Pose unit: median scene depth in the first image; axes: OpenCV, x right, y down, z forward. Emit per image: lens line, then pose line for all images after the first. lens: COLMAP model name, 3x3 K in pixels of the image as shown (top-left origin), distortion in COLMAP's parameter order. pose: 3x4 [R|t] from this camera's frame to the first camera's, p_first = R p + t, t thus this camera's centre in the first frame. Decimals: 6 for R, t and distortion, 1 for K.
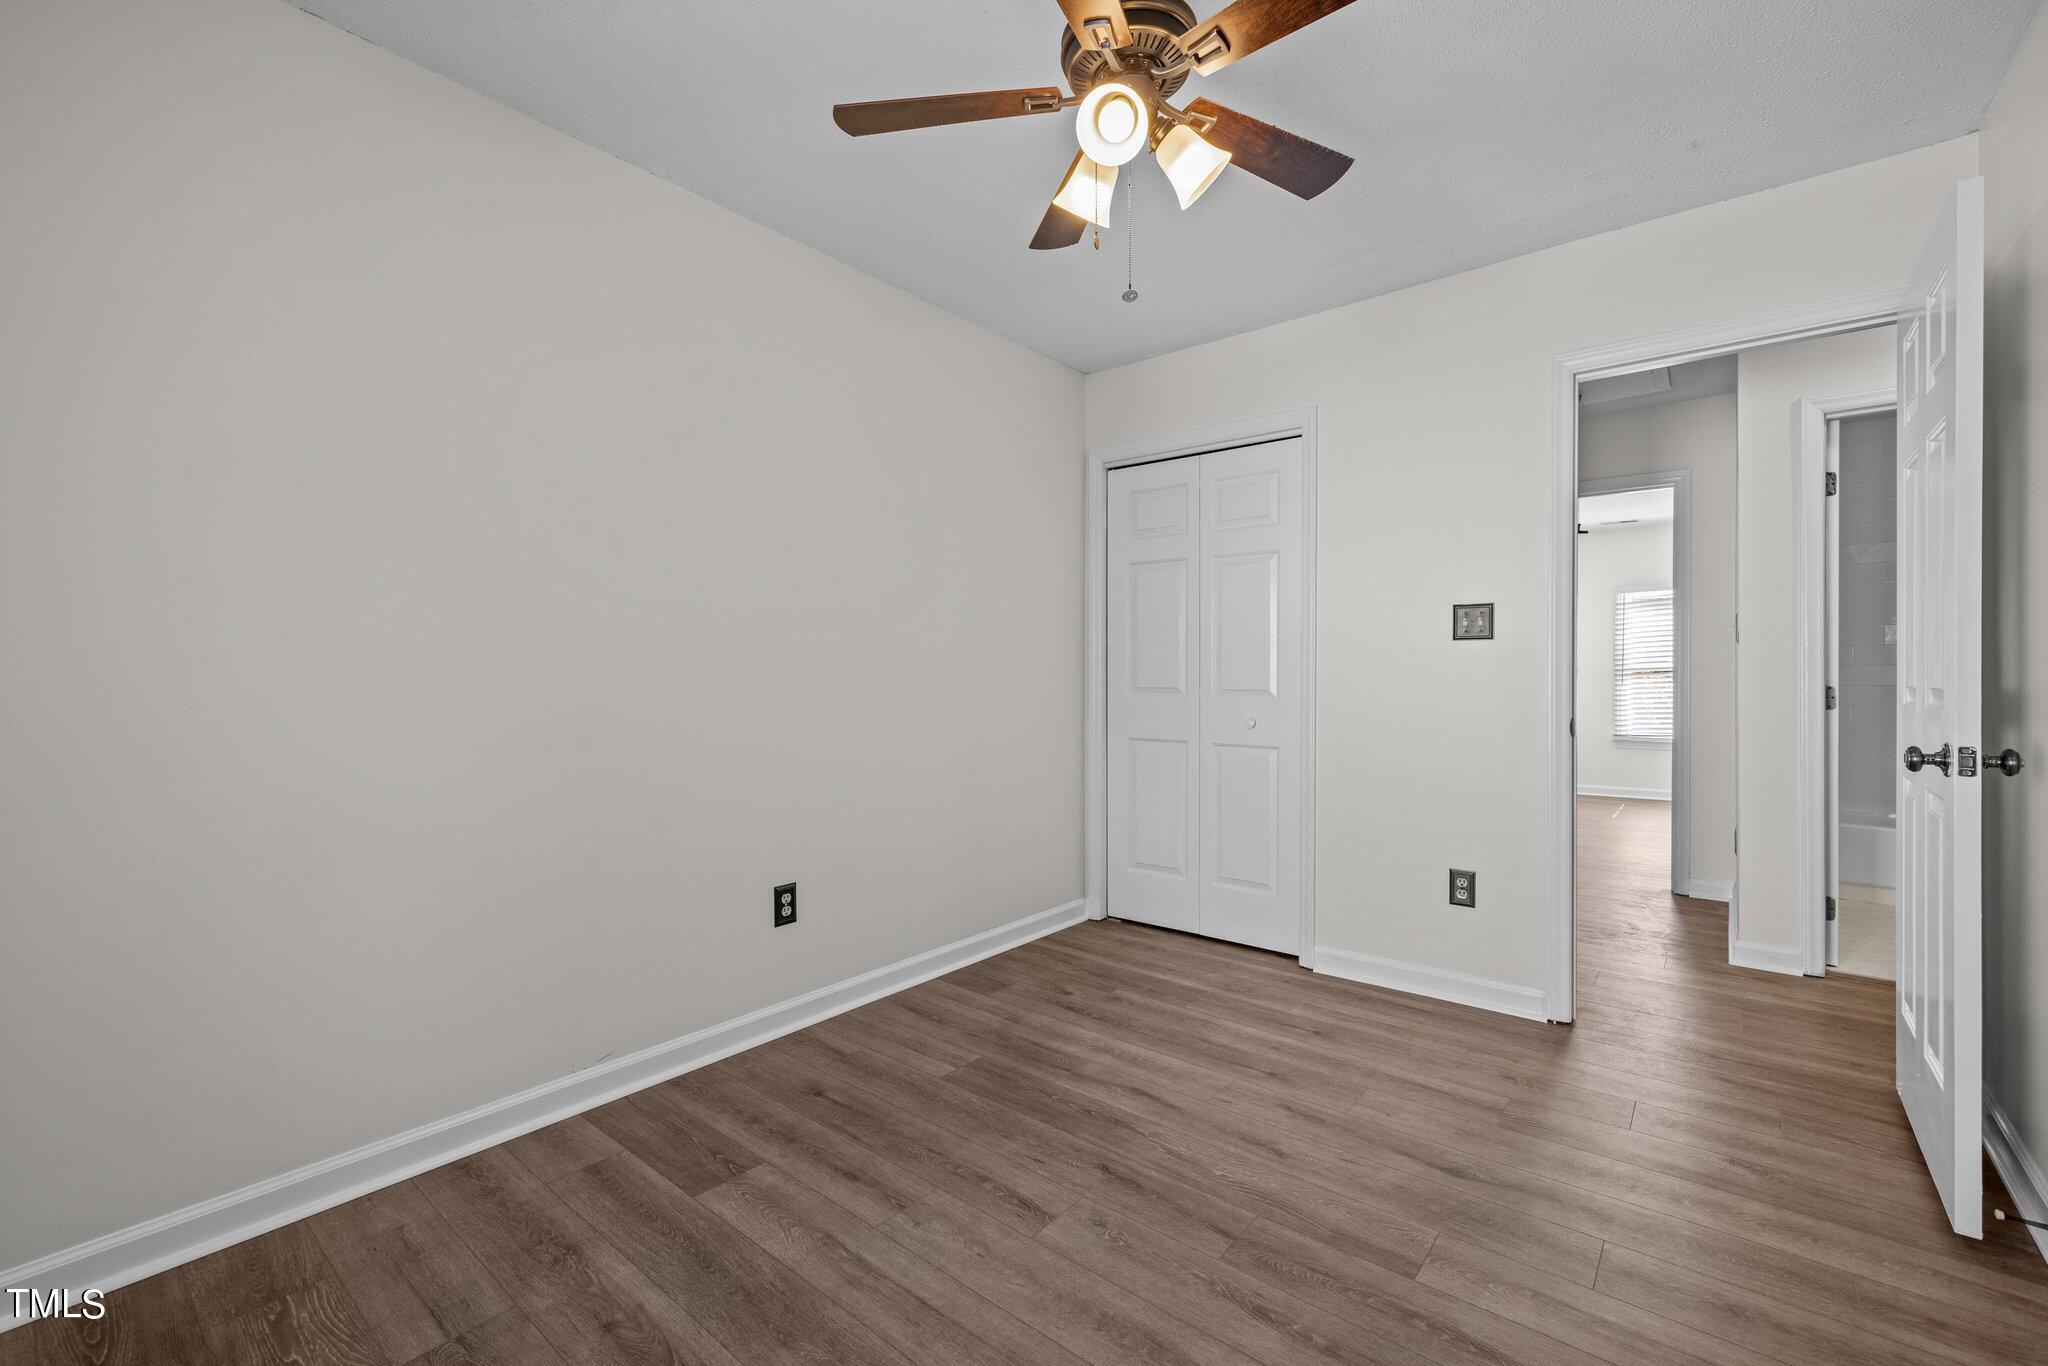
lens RADIAL K [[860.3, 0, 1013.6], [0, 860.3, 687.7], [0, 0, 1]] dist [-0.001846, 0.000526]
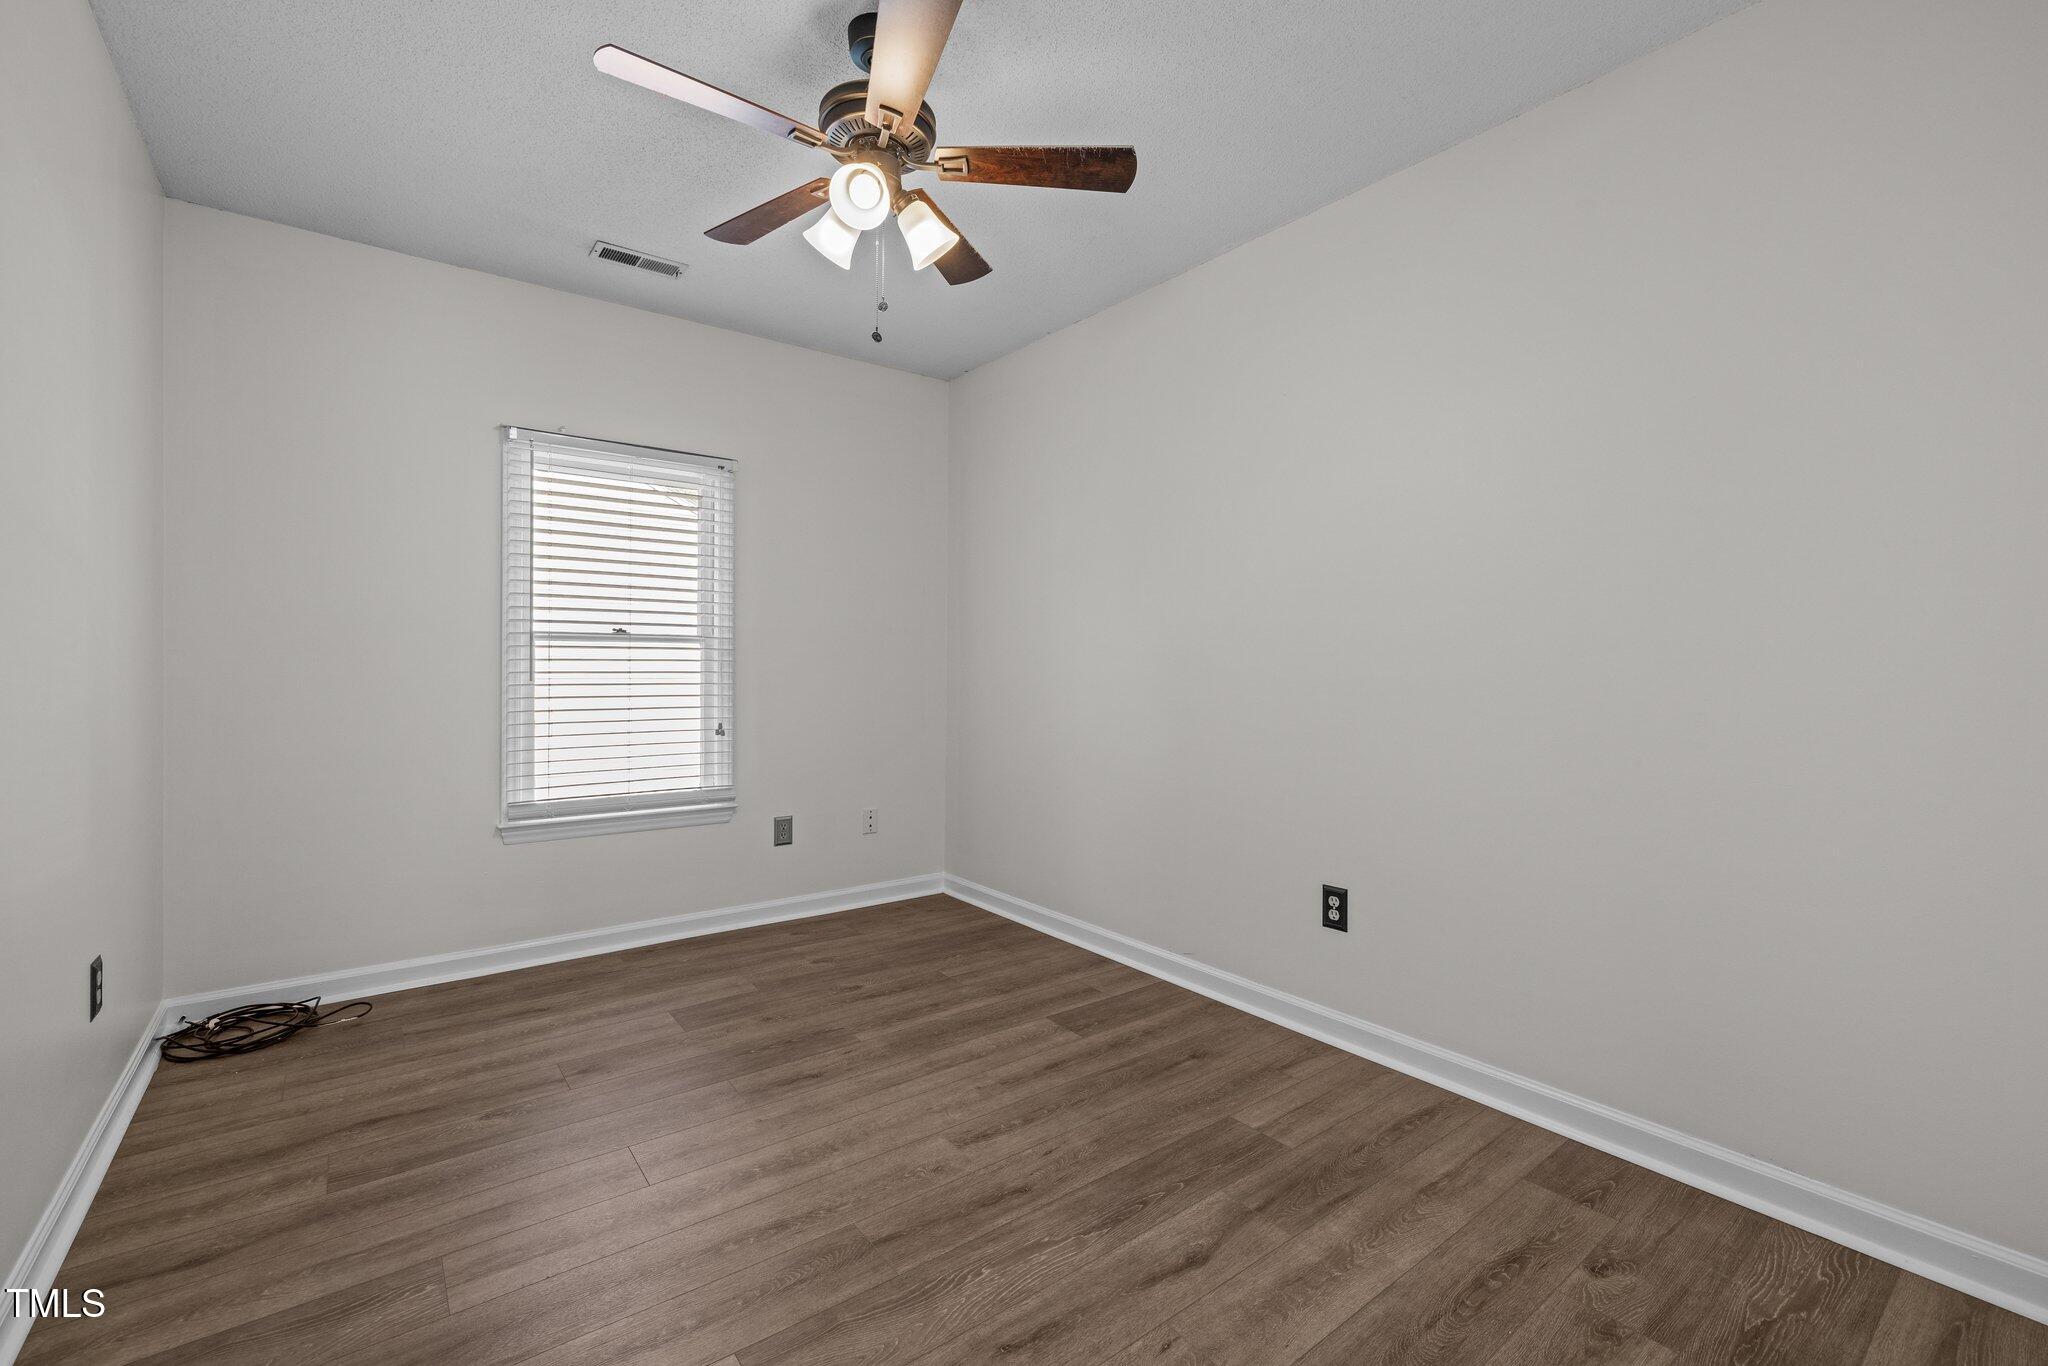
lens RADIAL K [[860.3, 0, 1007.4], [0, 860.3, 681.7], [0, 0, 1]] dist [-0.001846, 0.000526]
pose [[-0.222542, 0.017461, -0.974767, 0.951552], [-0.019908, 0.999550, 0.022450, -0.015399], [0.974720, 0.024402, -0.222094, 1.105889]]
